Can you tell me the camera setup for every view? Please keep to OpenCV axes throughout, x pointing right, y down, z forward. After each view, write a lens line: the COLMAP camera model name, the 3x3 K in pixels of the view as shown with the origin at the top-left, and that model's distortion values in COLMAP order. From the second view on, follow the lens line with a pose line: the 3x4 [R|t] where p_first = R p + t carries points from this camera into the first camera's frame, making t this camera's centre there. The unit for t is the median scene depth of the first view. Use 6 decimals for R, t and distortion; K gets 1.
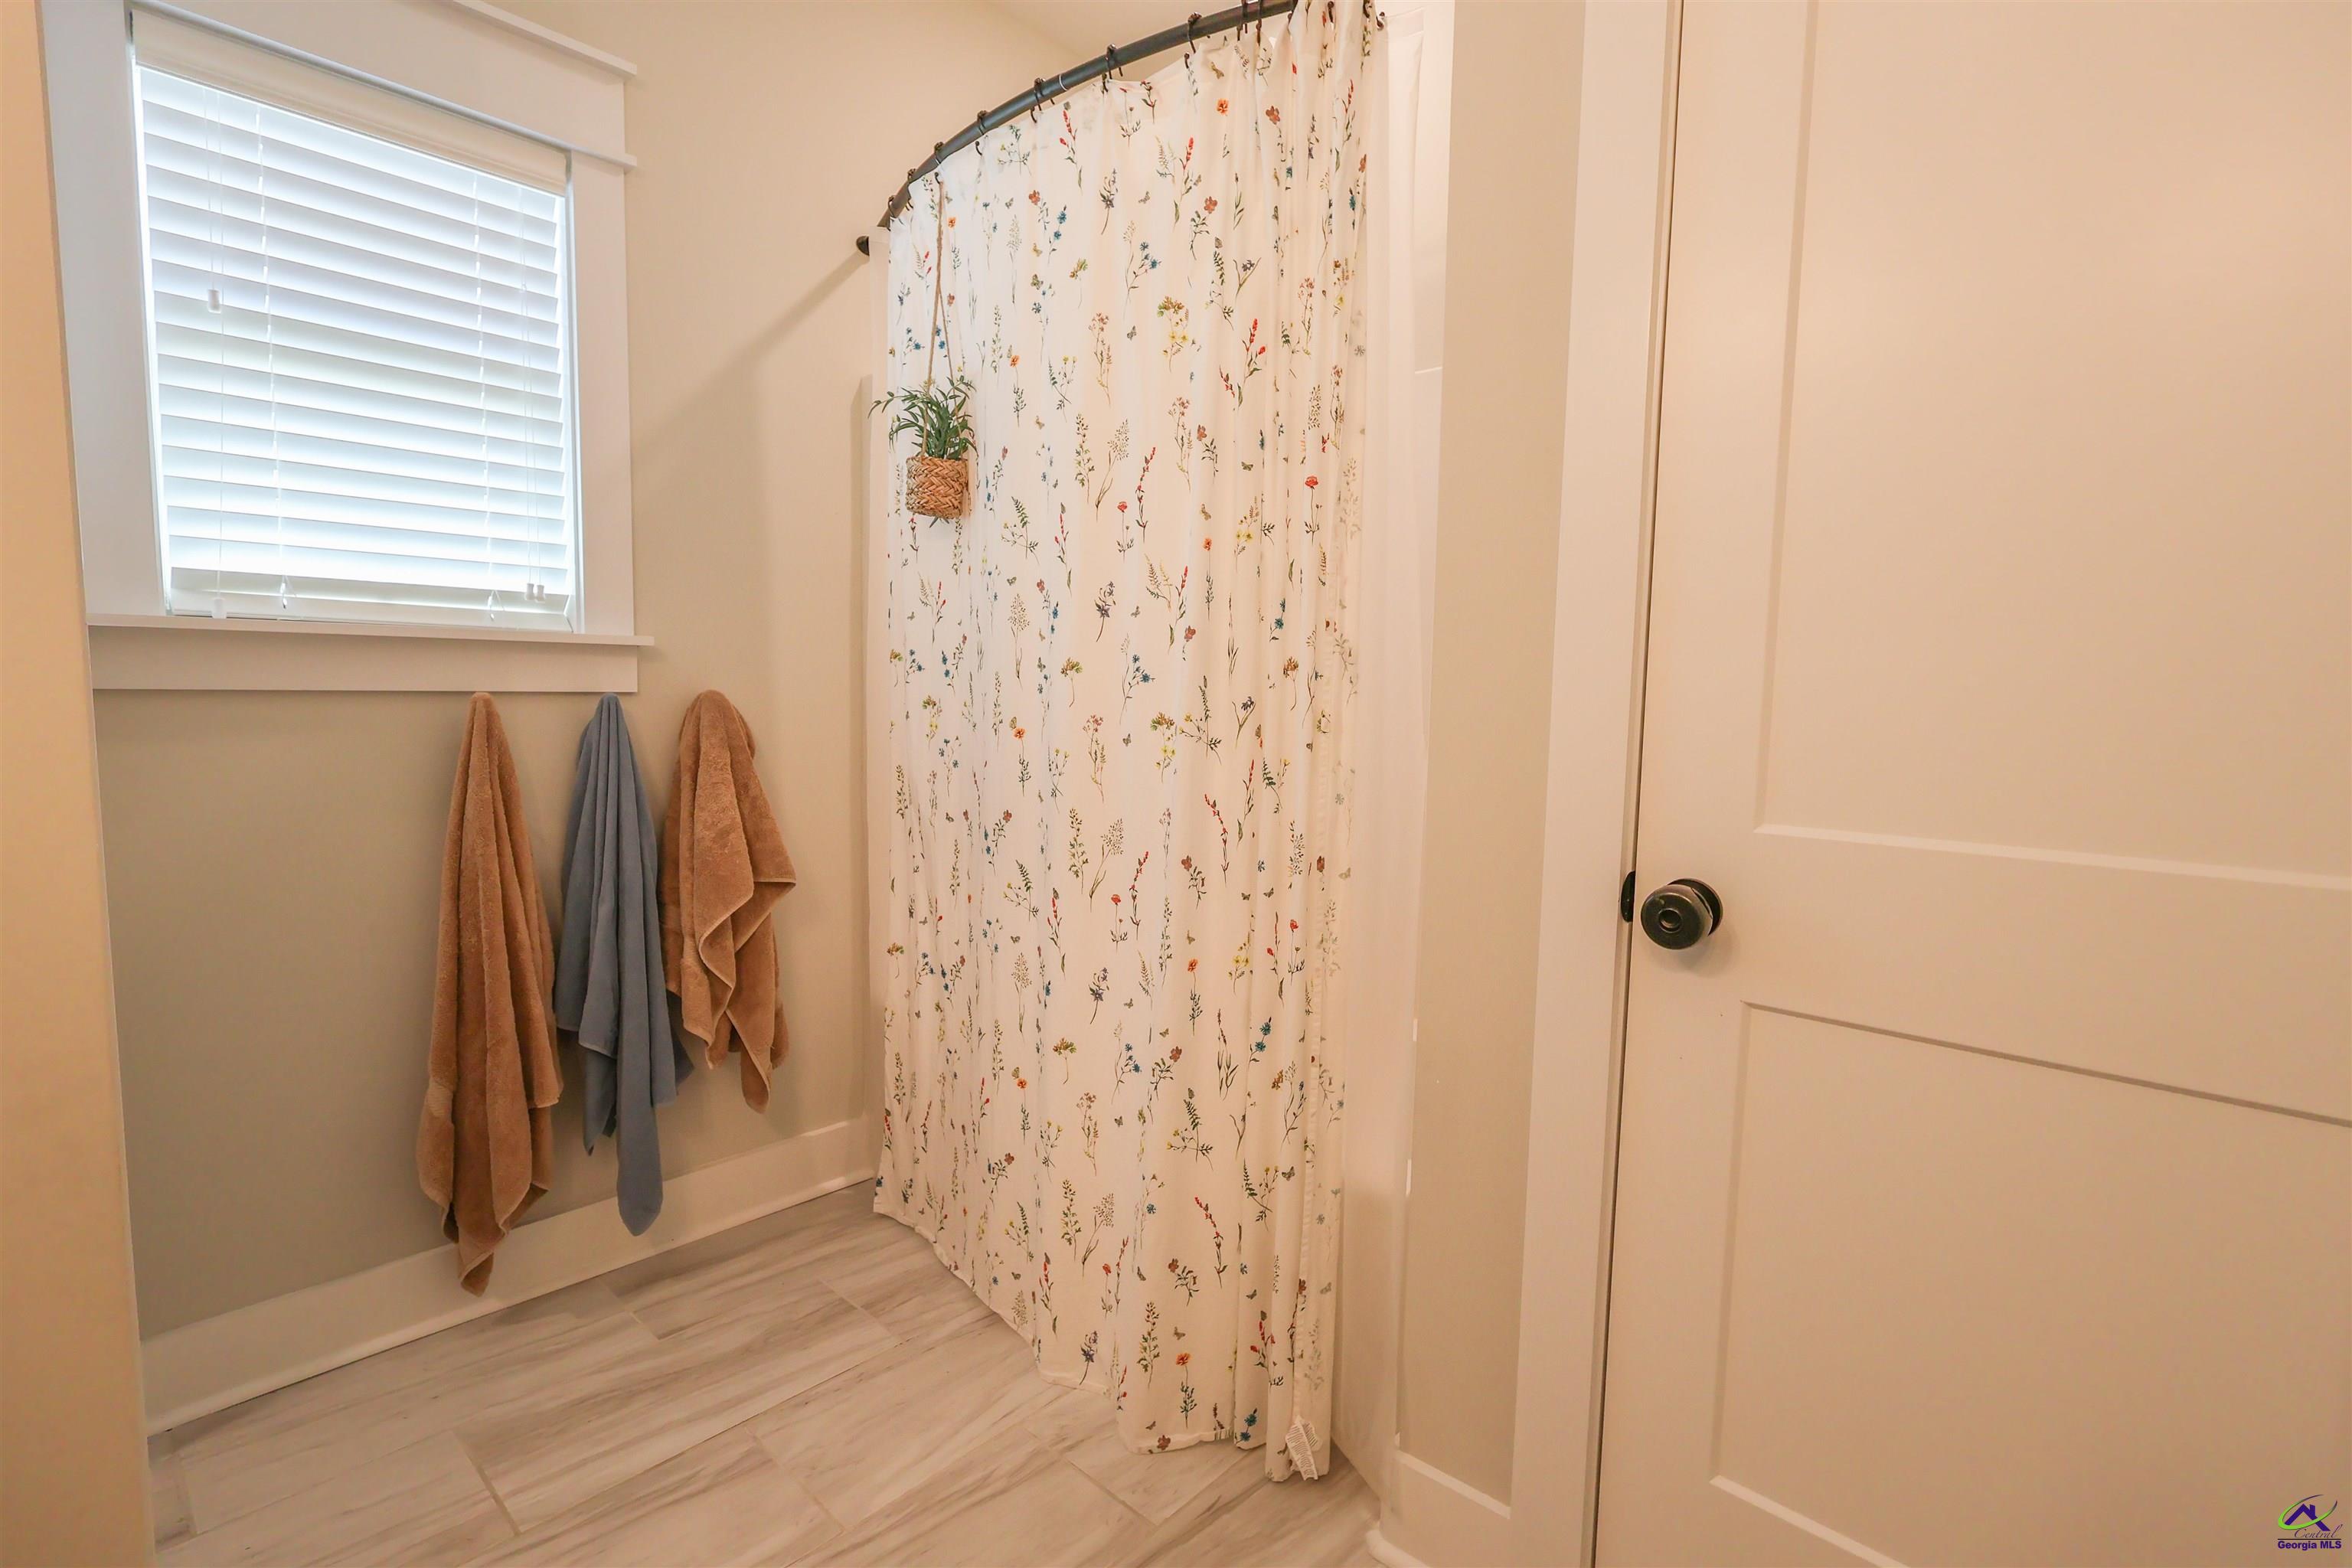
lens RADIAL K [[1084.4, 0, 1168.5], [0, 1084.4, 782.0], [0, 0, 1]] dist [-0.005158, 0.000866]
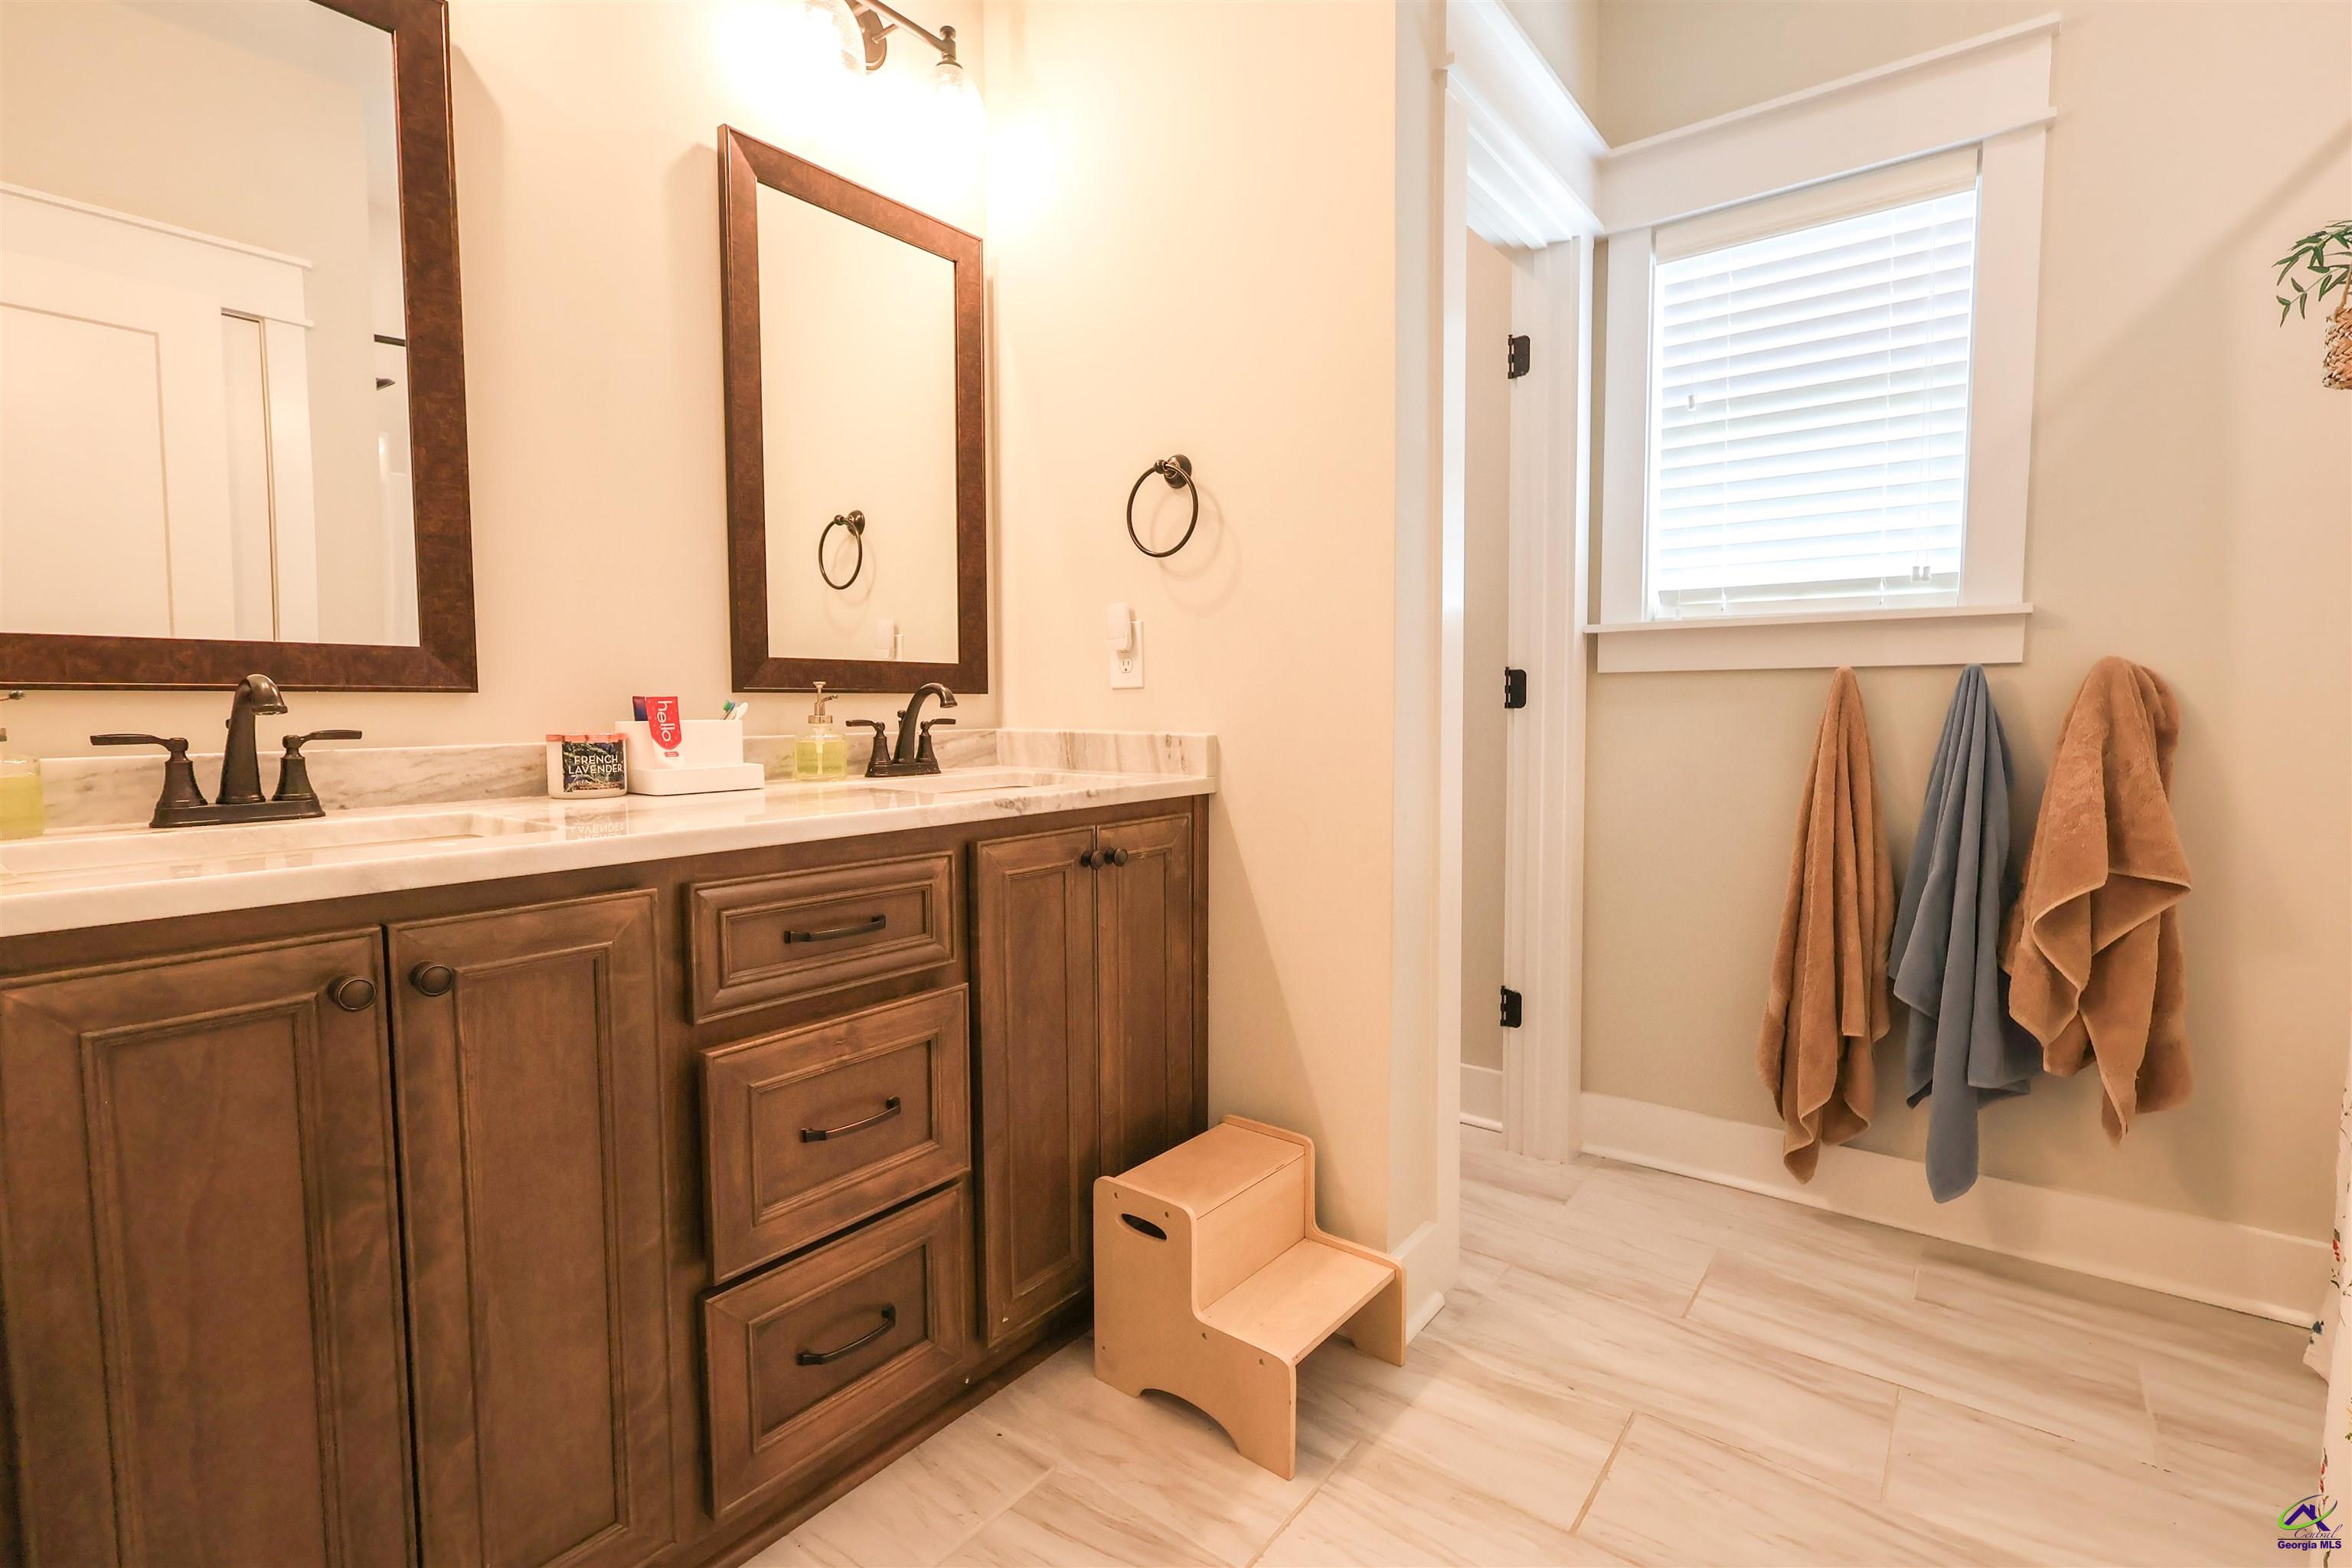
lens RADIAL K [[1084.4, 0, 1168.5], [0, 1084.4, 782.0], [0, 0, 1]] dist [-0.005158, 0.000866]
pose [[0.089576, 0.051597, -0.994643, 0.433488], [-0.080362, 0.995776, 0.044418, 0.044187], [0.992733, 0.075952, 0.093344, 0.171968]]
